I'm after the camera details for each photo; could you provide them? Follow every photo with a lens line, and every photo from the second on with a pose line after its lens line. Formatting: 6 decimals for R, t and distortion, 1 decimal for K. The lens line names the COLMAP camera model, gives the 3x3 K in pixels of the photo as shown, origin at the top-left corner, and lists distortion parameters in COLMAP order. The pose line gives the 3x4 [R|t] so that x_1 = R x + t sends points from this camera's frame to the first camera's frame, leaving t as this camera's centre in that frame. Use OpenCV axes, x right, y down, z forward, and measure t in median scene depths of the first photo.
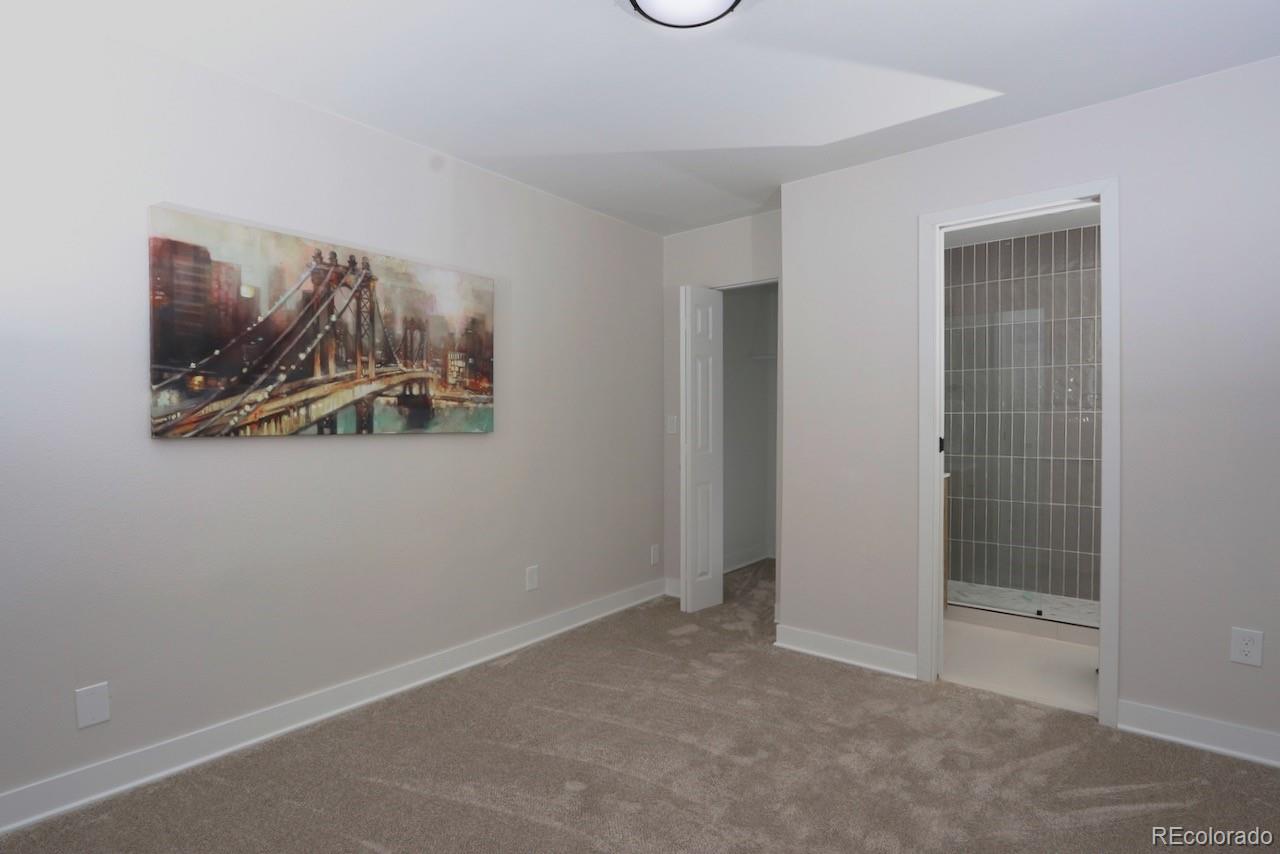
lens RADIAL K [[552.2, 0, 640.5], [0, 552.2, 413.6], [0, 0, 1]] dist [-0.014791, -0.000193]
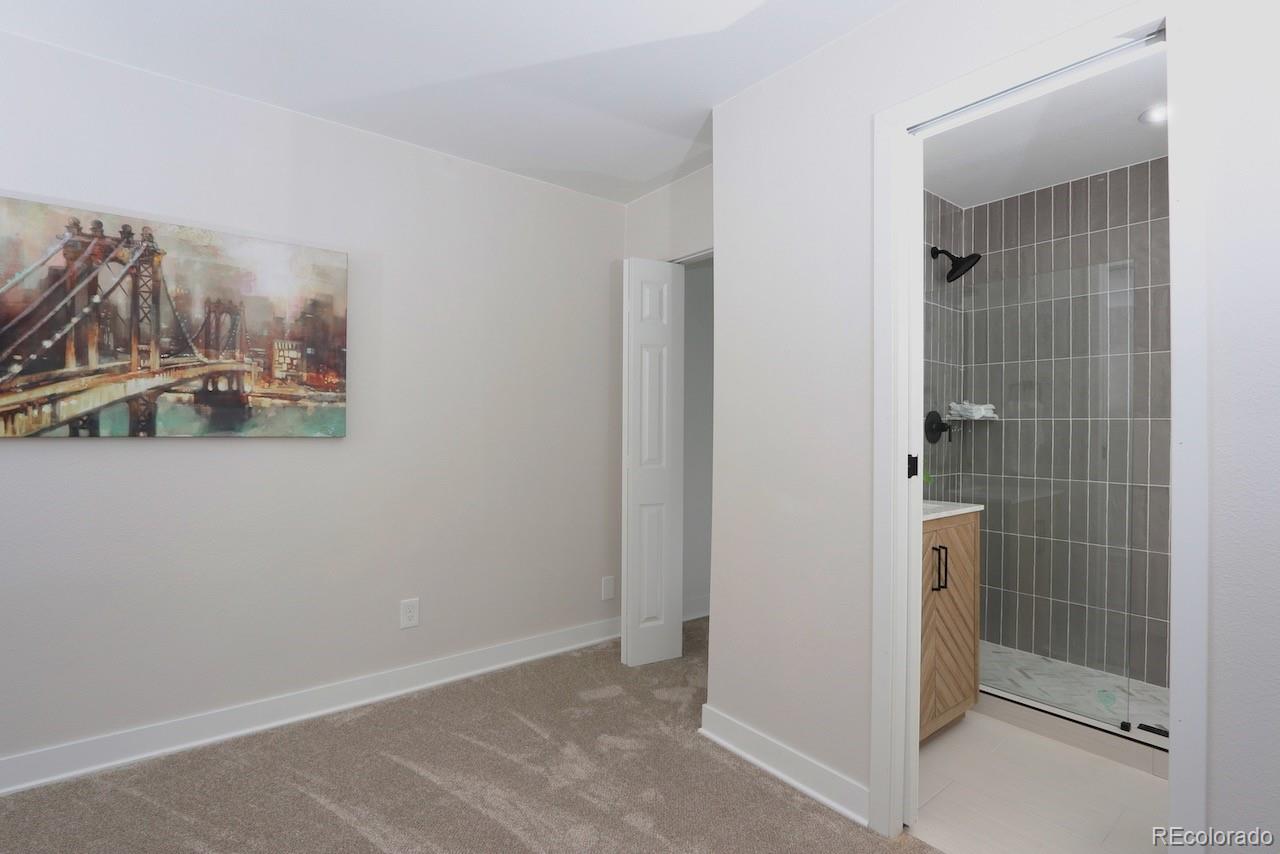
lens RADIAL K [[552.2, 0, 640.5], [0, 552.2, 413.6], [0, 0, 1]] dist [-0.014791, -0.000193]
pose [[0.978452, 0.006498, -0.206372, 0.414616], [-0.008422, 0.999929, -0.008449, 0.002134], [0.206302, 0.010005, 0.978437, 0.341671]]
